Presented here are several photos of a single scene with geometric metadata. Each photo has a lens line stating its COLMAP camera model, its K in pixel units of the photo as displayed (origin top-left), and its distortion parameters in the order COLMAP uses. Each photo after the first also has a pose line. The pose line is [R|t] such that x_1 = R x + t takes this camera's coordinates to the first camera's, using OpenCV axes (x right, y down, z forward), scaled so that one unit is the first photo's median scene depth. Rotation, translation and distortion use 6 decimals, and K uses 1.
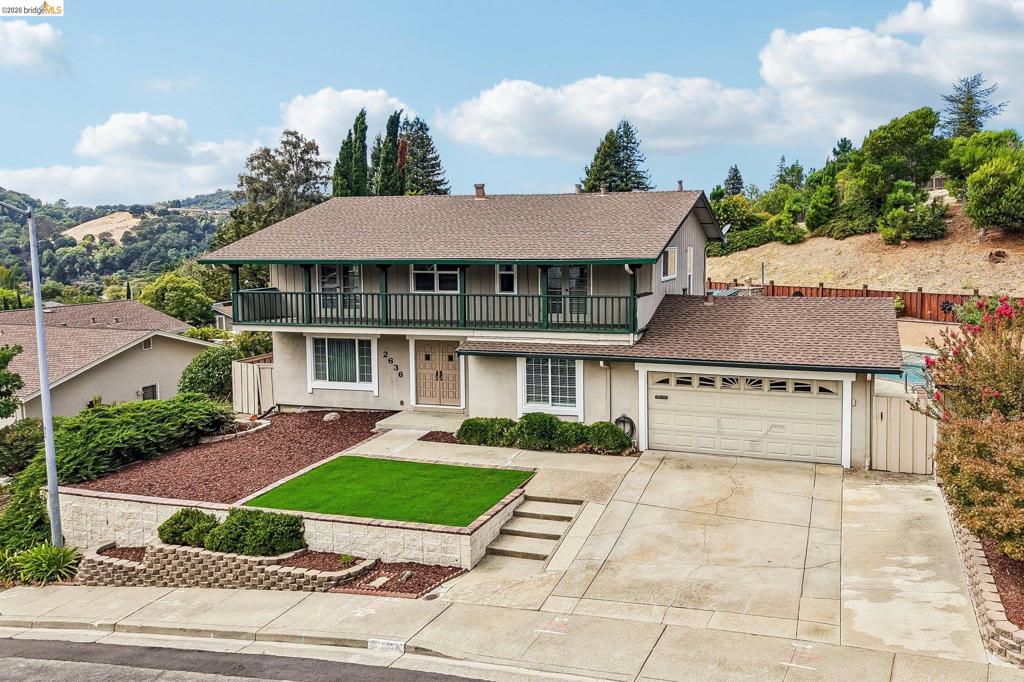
lens RADIAL K [[735.9, 0, 644.5], [0, 735.9, 296.7], [0, 0, 1]] dist [0.004210, -0.002268]
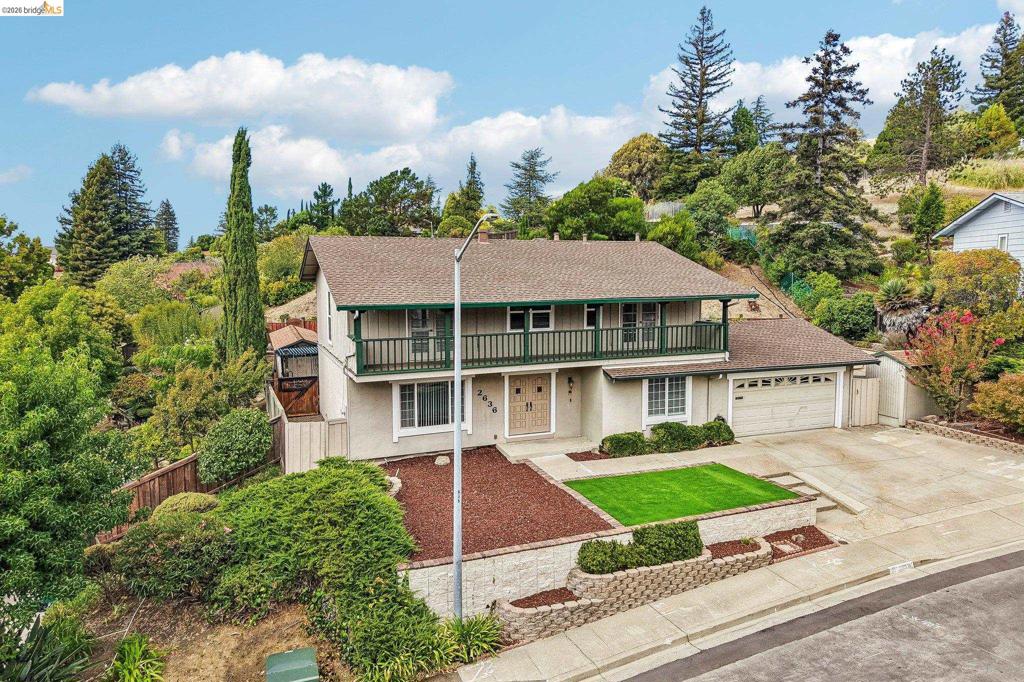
lens RADIAL K [[687.9, 0, 513.0], [0, 687.9, 339.5], [0, 0, 1]] dist [0.007962, -0.008836]
pose [[0.798097, -0.056240, 0.599899, -1.059969], [0.047210, 0.998410, 0.030792, -0.029237], [-0.600677, 0.003746, 0.799483, 0.231121]]
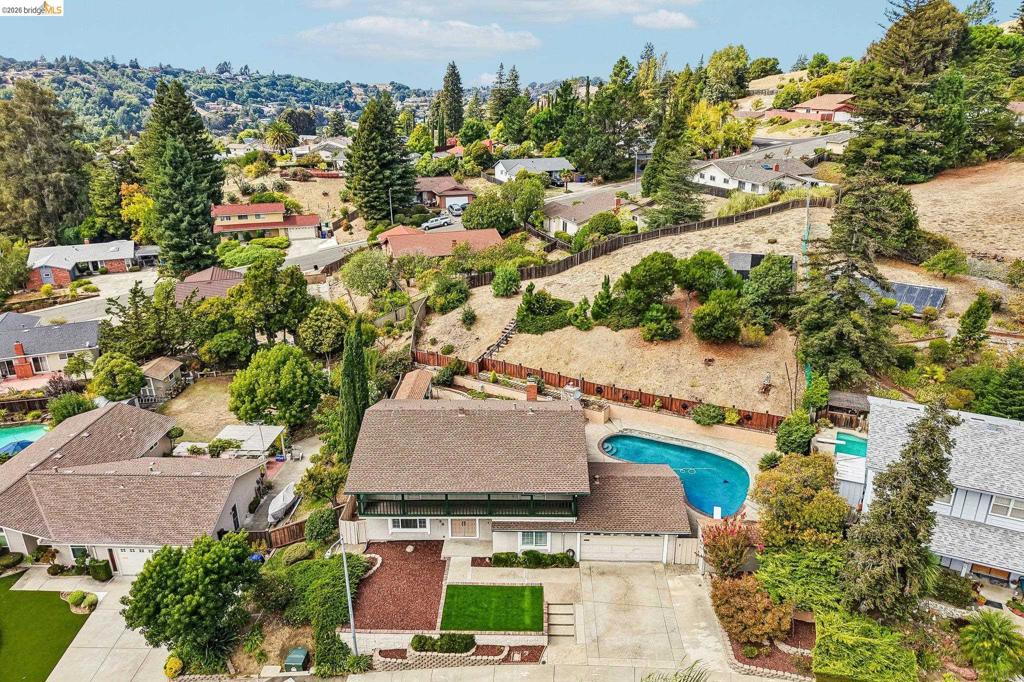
lens RADIAL K [[687.9, 0, 513.0], [0, 687.9, 339.5], [0, 0, 1]] dist [0.007962, -0.008836]
pose [[0.973411, -0.083590, 0.213271, -0.594315], [0.022610, 0.961556, 0.273677, -1.038290], [-0.227949, -0.261578, 0.937879, -0.774702]]
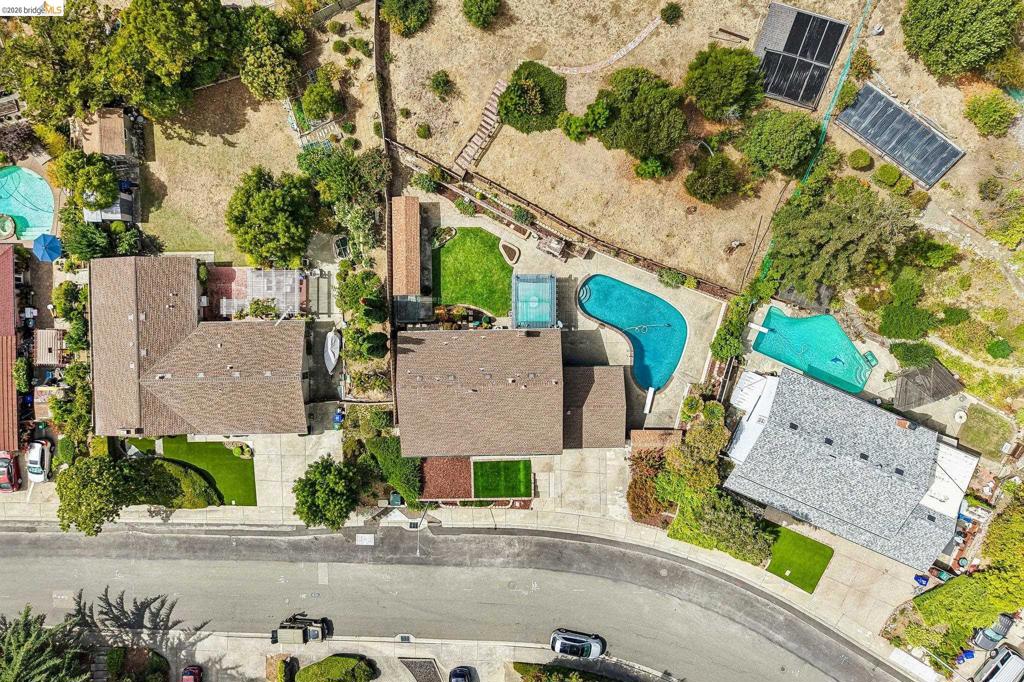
lens RADIAL K [[694.1, 0, 512.0], [0, 694.1, 341.0], [0, 0, 1]] dist [0.064340, -0.091163]
pose [[0.960267, -0.279072, 0.002645, -0.070071], [0.015955, 0.064358, 0.997799, -3.221789], [-0.278628, -0.958111, 0.066253, 1.283997]]
